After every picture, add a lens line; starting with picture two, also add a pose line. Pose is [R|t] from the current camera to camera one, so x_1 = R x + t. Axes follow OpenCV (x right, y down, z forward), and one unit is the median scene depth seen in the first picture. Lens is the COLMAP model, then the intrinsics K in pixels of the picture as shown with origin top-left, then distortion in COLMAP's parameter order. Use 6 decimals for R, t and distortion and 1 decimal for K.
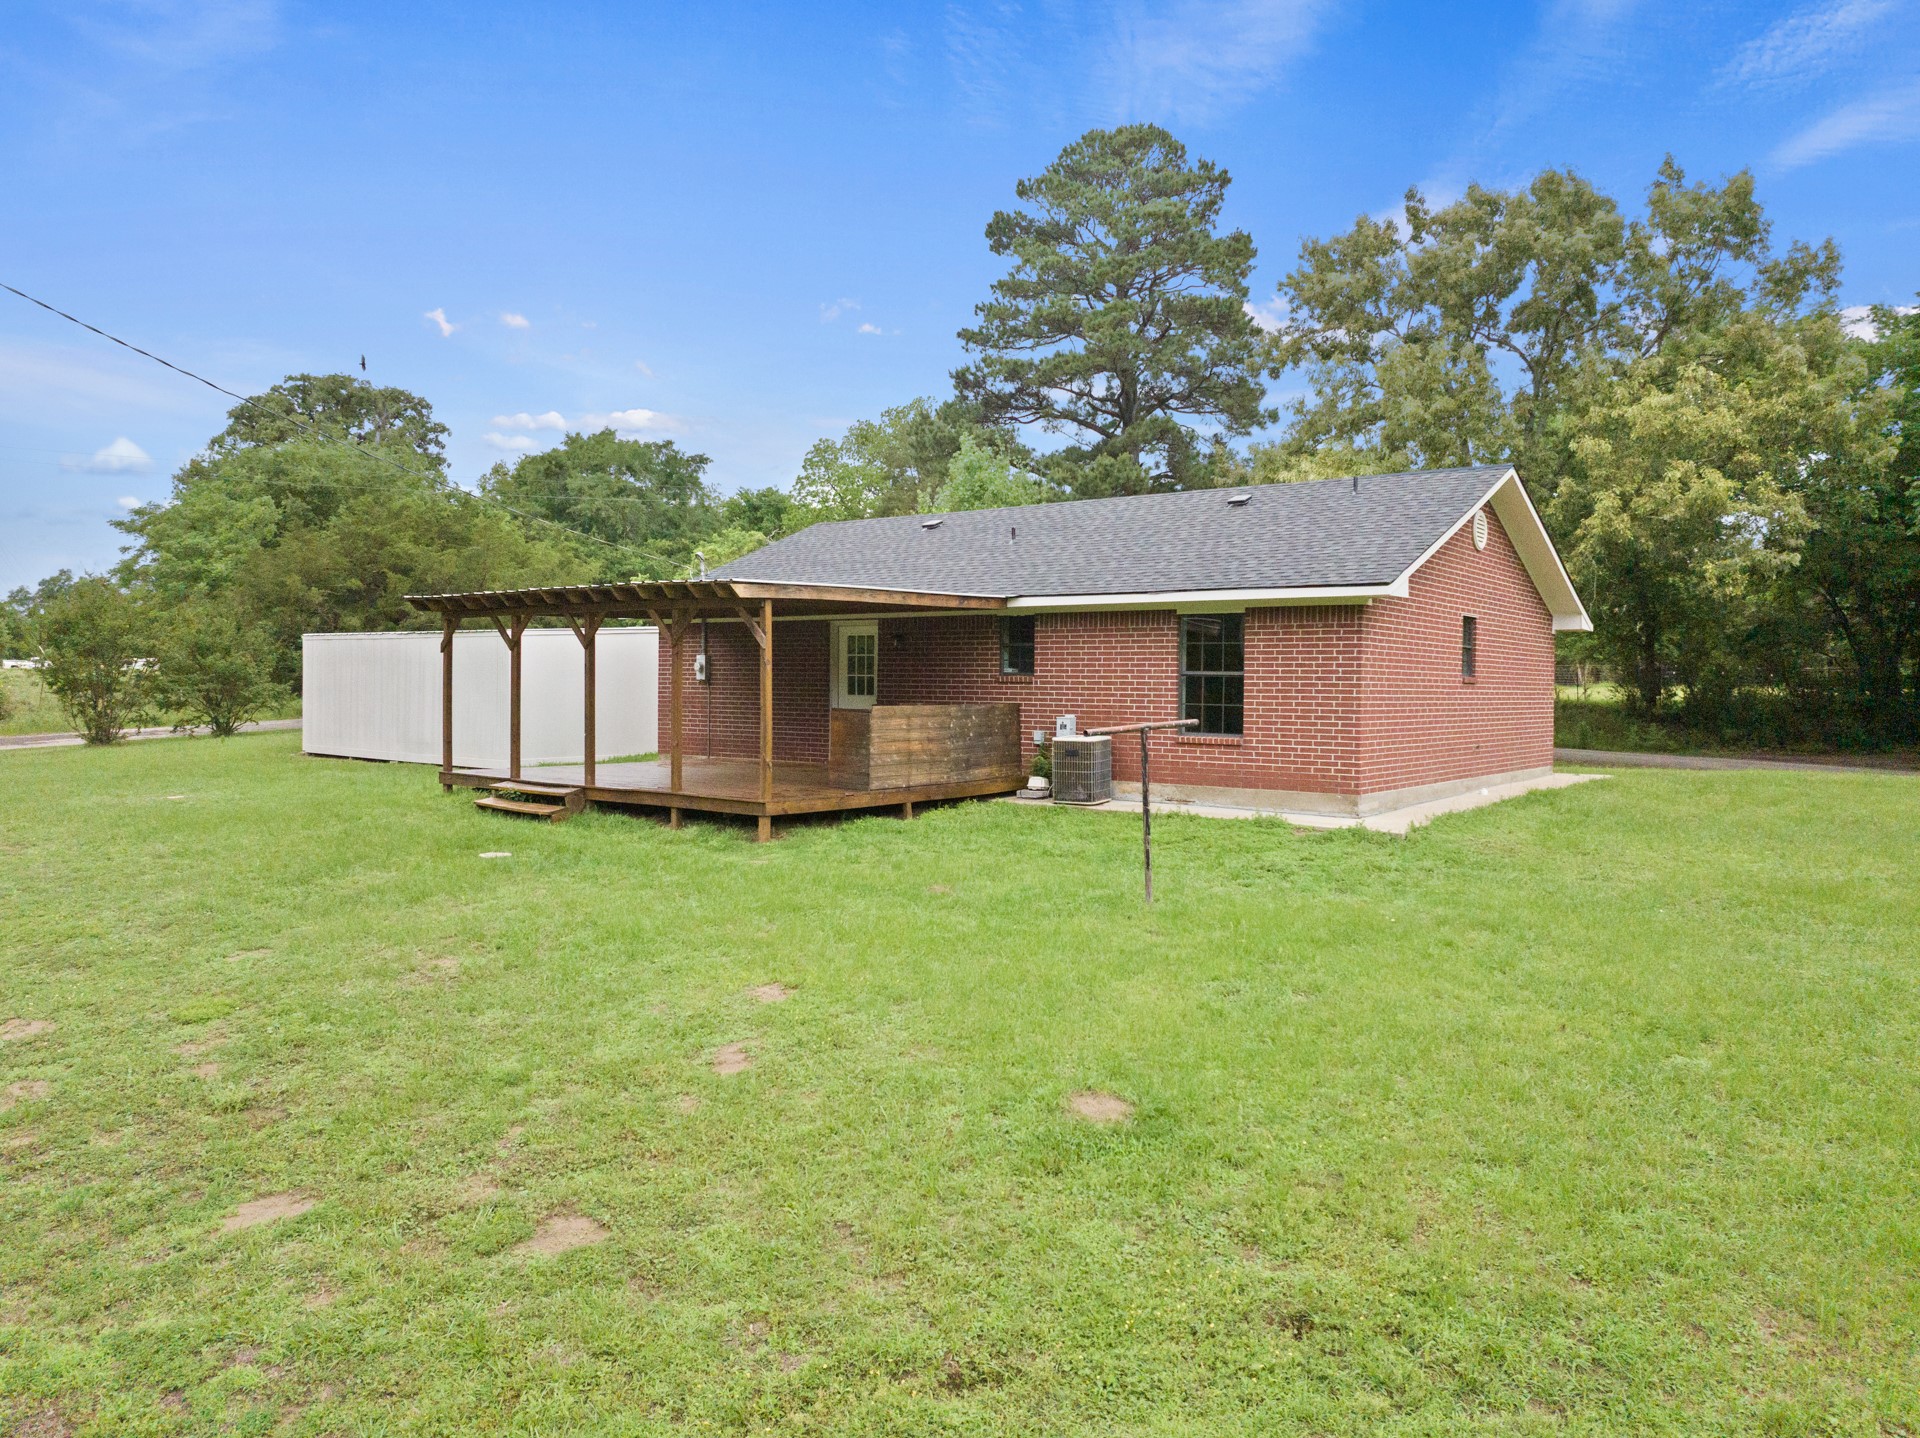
lens RADIAL K [[1344.0, 0, 960.0], [0, 1344.0, 719.0], [0, 0, 1]] dist [-0.007267, -0.000513]
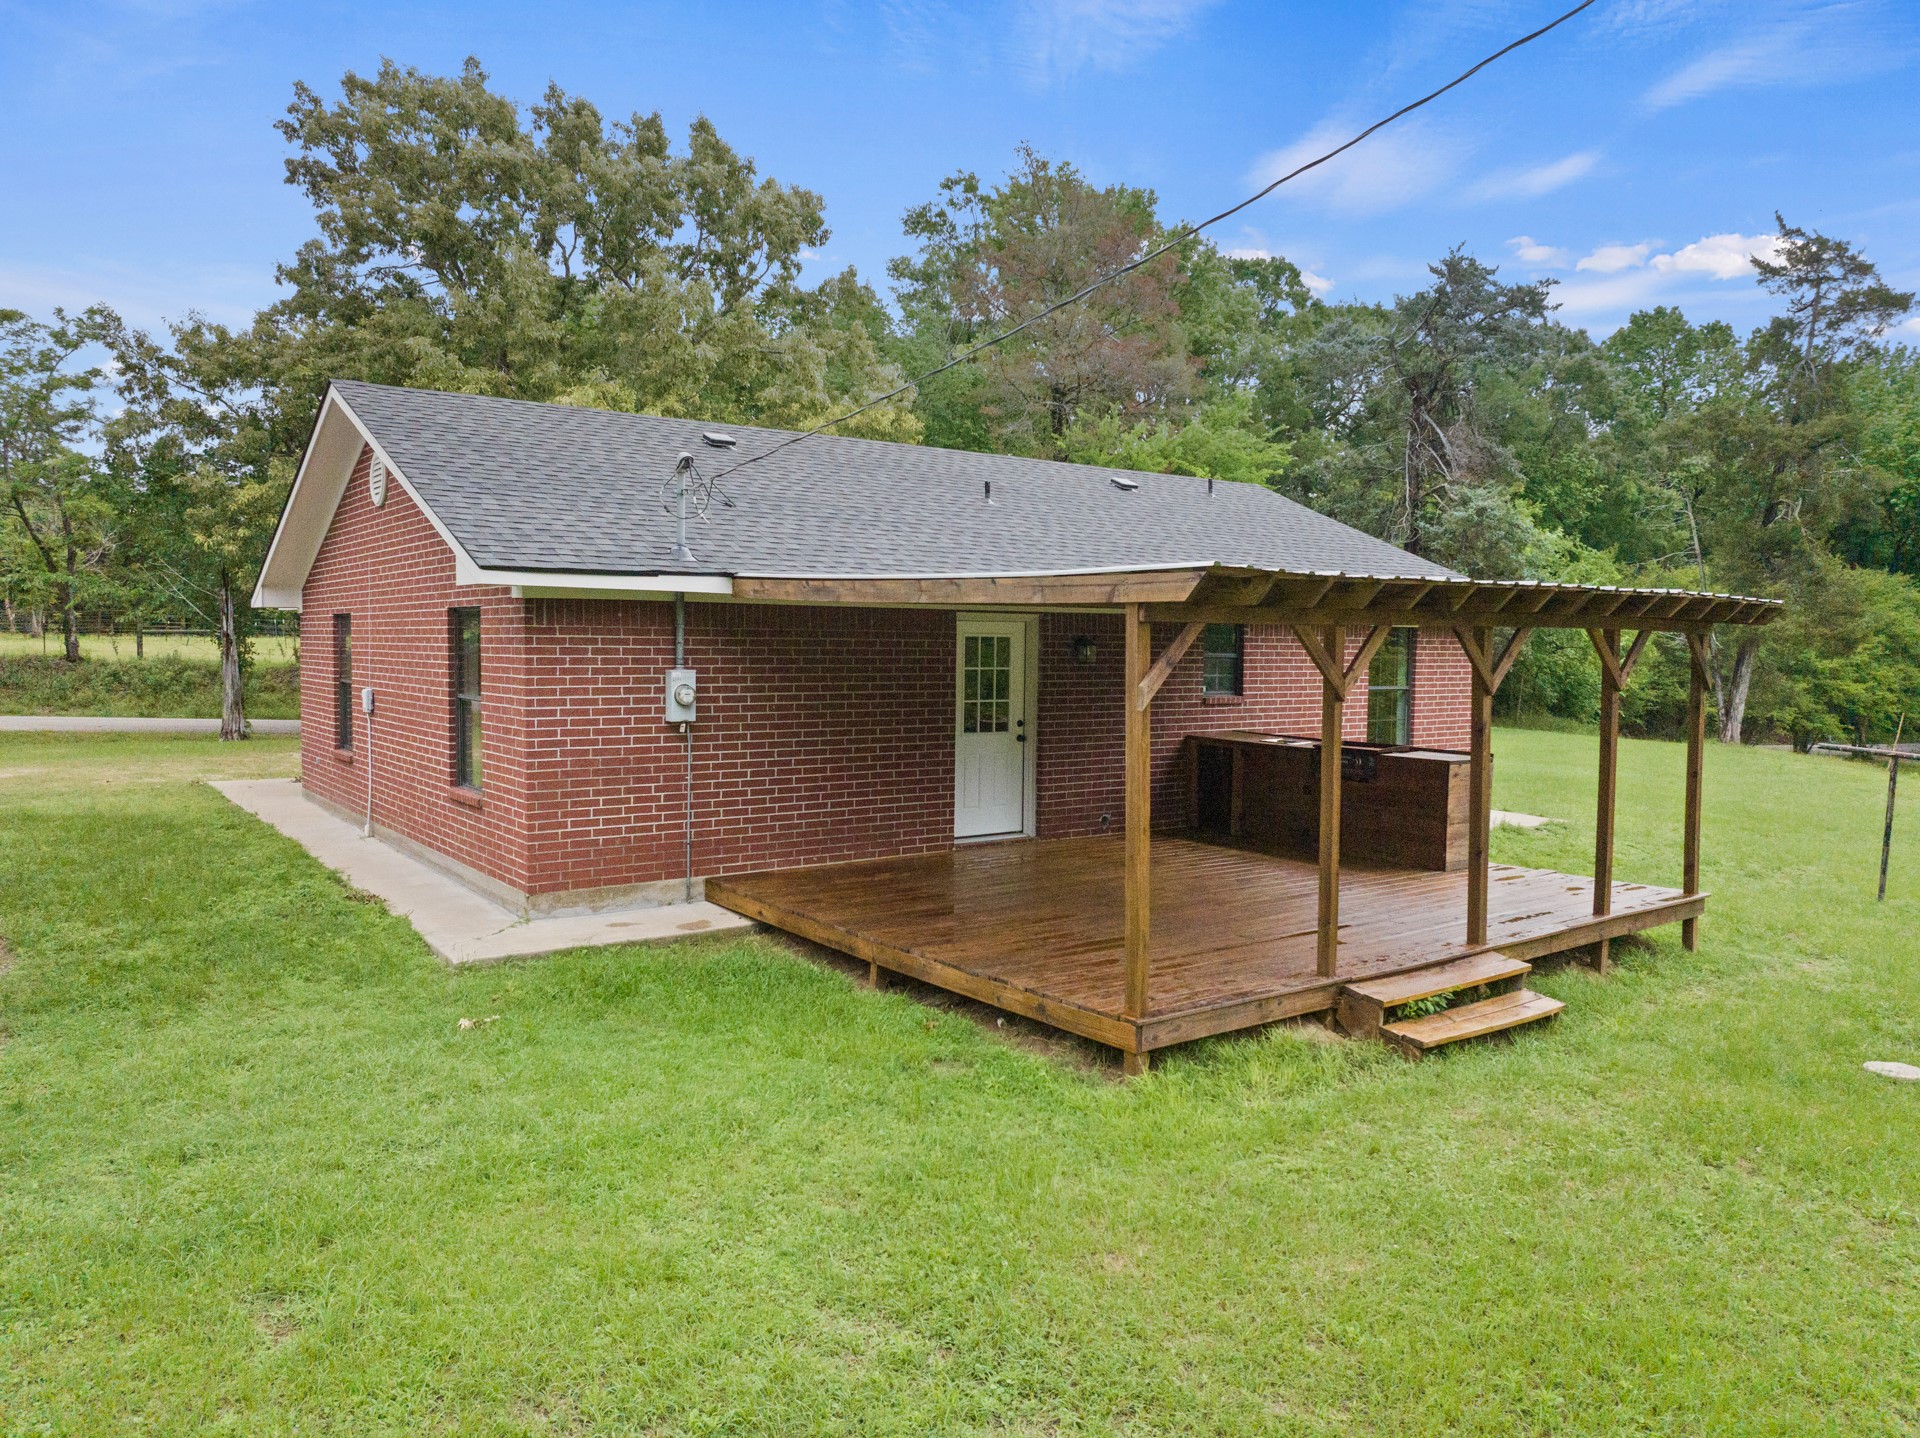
lens RADIAL K [[1349.5, 0, 960.0], [0, 1349.5, 719.0], [0, 0, 1]] dist [-0.014512, -0.042458]
pose [[0.278791, -0.066702, 0.958033, -0.791425], [0.015997, 0.997769, 0.064813, -0.075746], [-0.960219, -0.002743, 0.279236, 0.974320]]
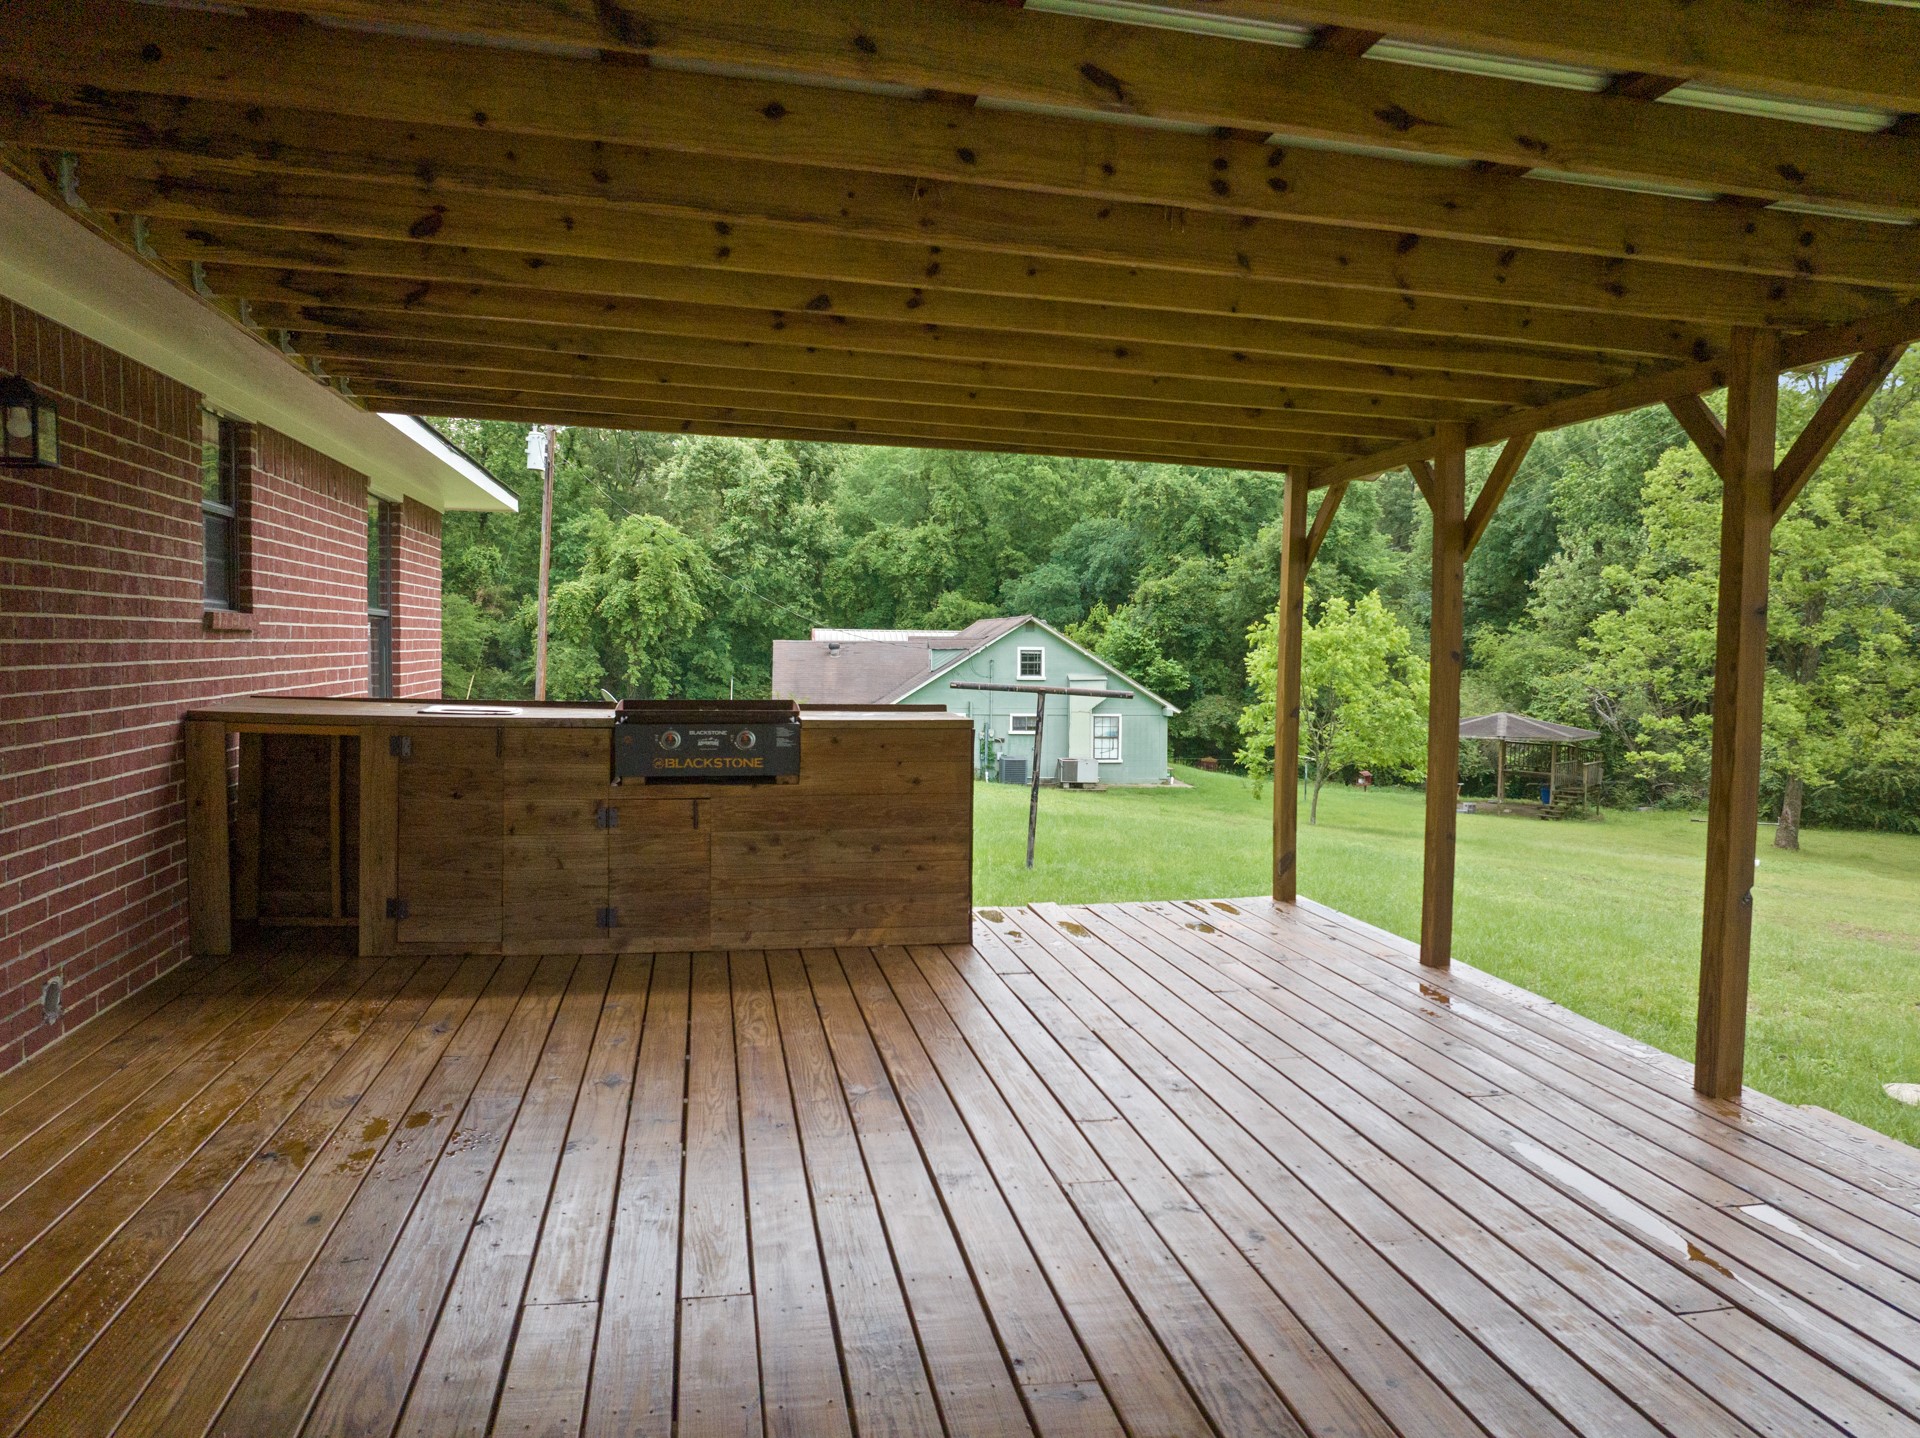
lens RADIAL K [[1347.5, 0, 960.0], [0, 1347.5, 719.0], [0, 0, 1]] dist [-0.025288, -0.008844]
pose [[-0.744979, -0.061062, 0.664287, -0.303808], [-0.009684, 0.996687, 0.080756, -0.035244], [-0.667018, 0.053729, -0.743102, 1.173079]]
